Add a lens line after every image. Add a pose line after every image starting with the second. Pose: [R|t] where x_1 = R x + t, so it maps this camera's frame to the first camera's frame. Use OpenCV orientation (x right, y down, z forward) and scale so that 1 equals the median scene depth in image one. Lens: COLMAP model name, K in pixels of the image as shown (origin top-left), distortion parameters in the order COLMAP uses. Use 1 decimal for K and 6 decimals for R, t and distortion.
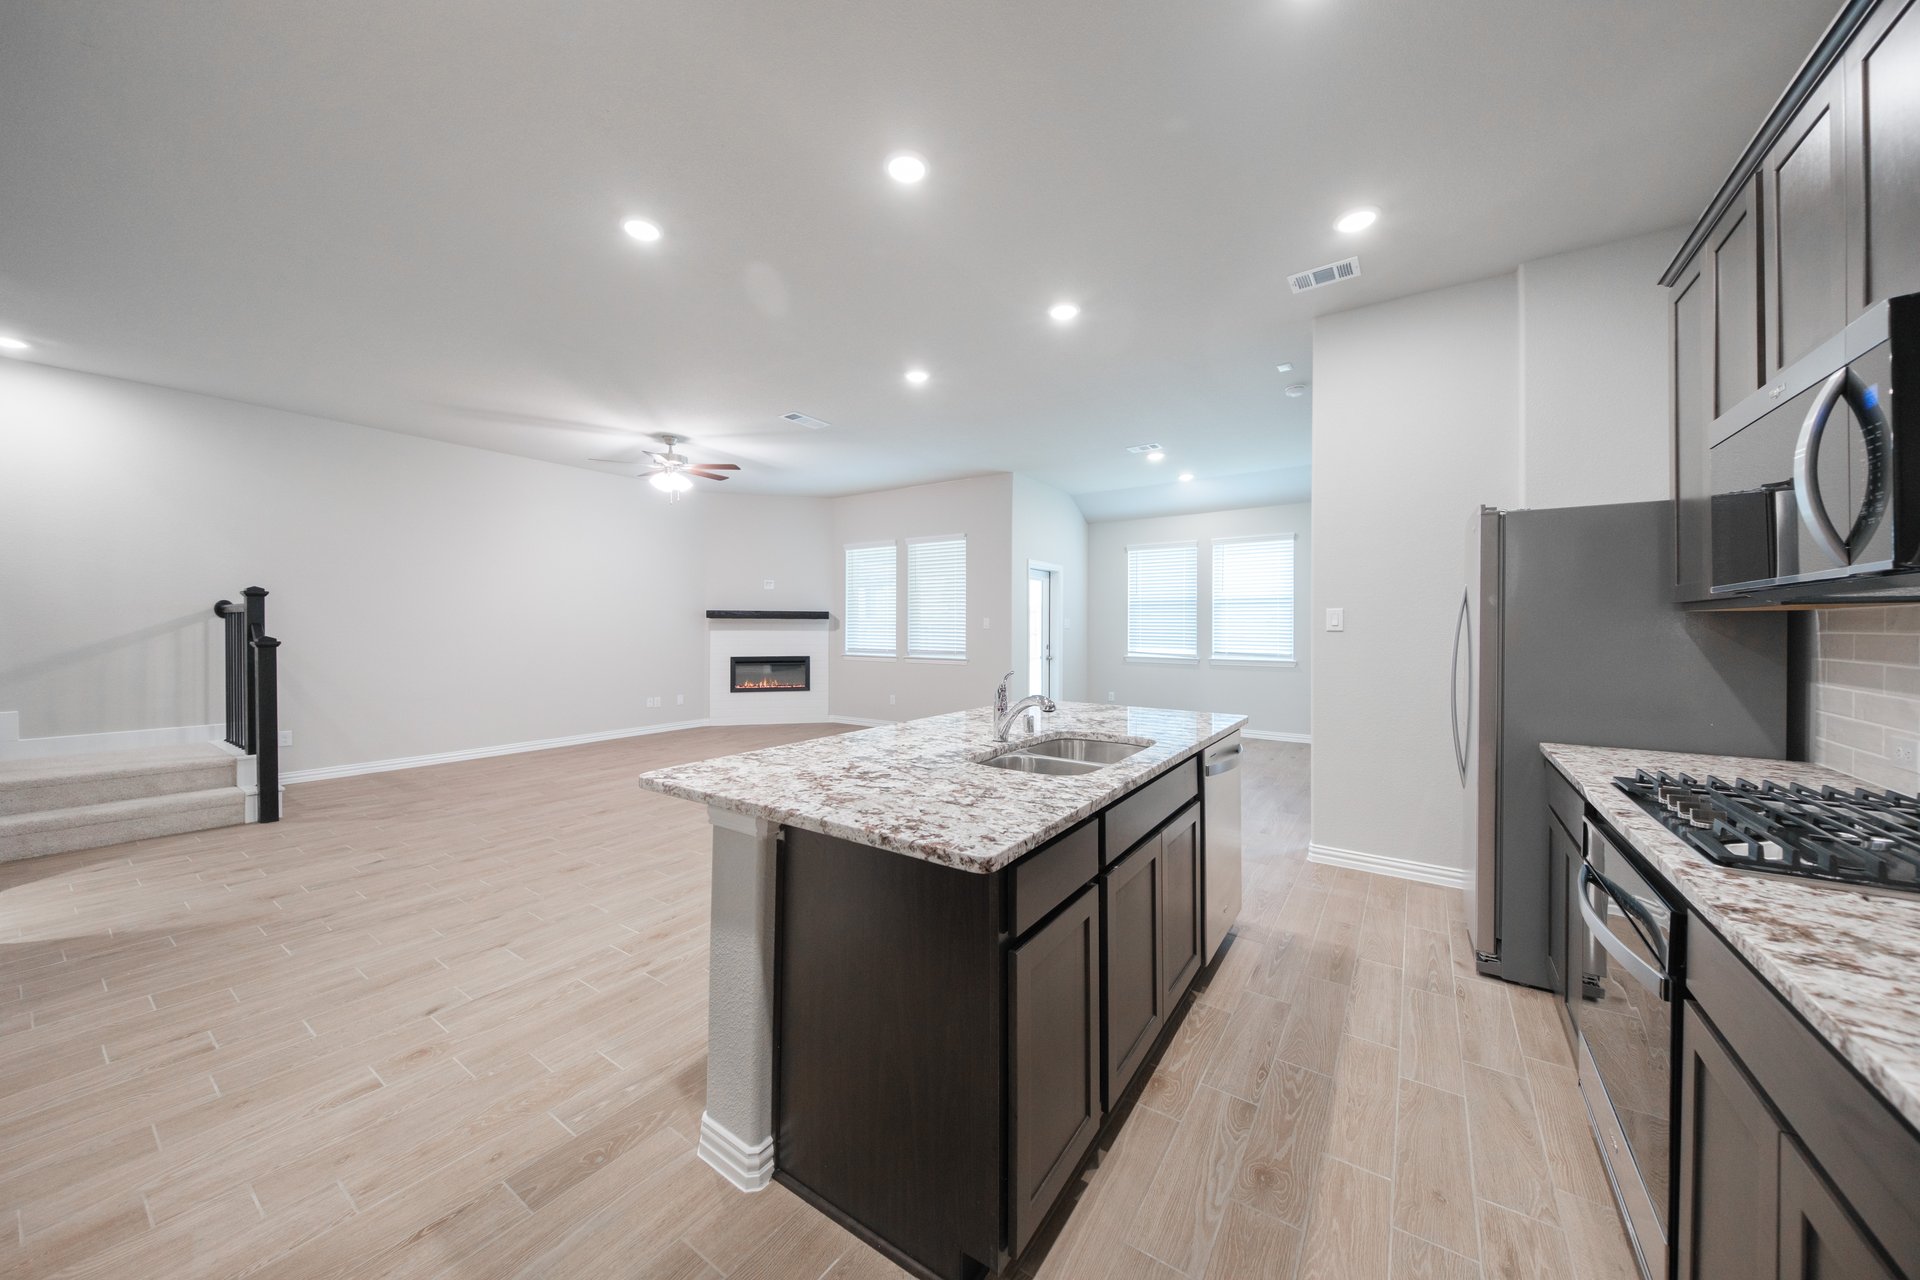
lens RADIAL K [[662.9, 0, 958.9], [0, 662.9, 637.2], [0, 0, 1]] dist [-0.000478, -0.001527]
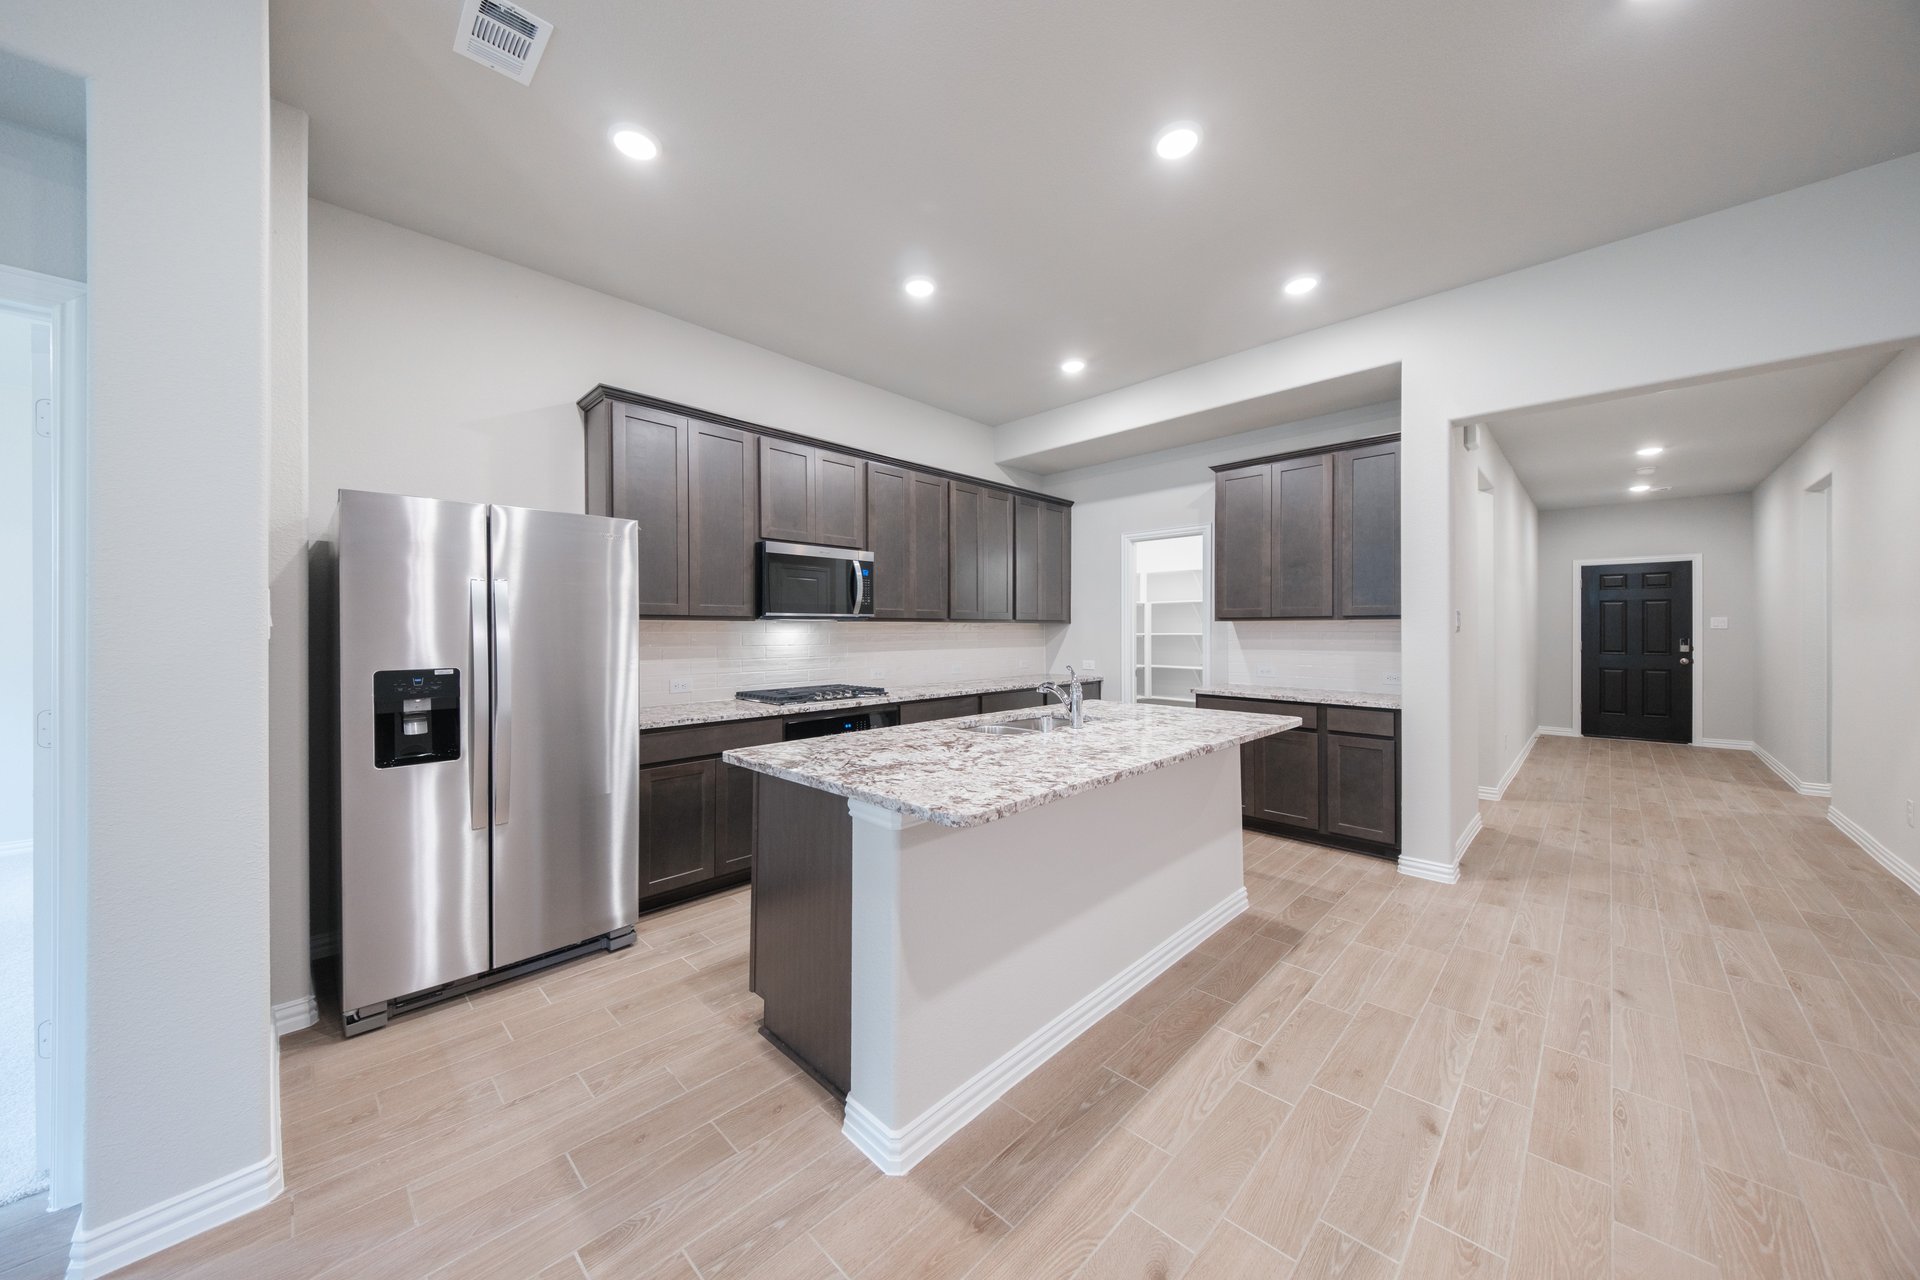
lens RADIAL K [[662.9, 0, 950.7], [0, 662.9, 622.1], [0, 0, 1]] dist [-0.000478, -0.001527]
pose [[-0.983614, 0.002016, 0.180275, 0.032551], [0.003685, 0.999953, 0.008921, -0.019392], [-0.180249, 0.009439, -0.983576, 1.006067]]
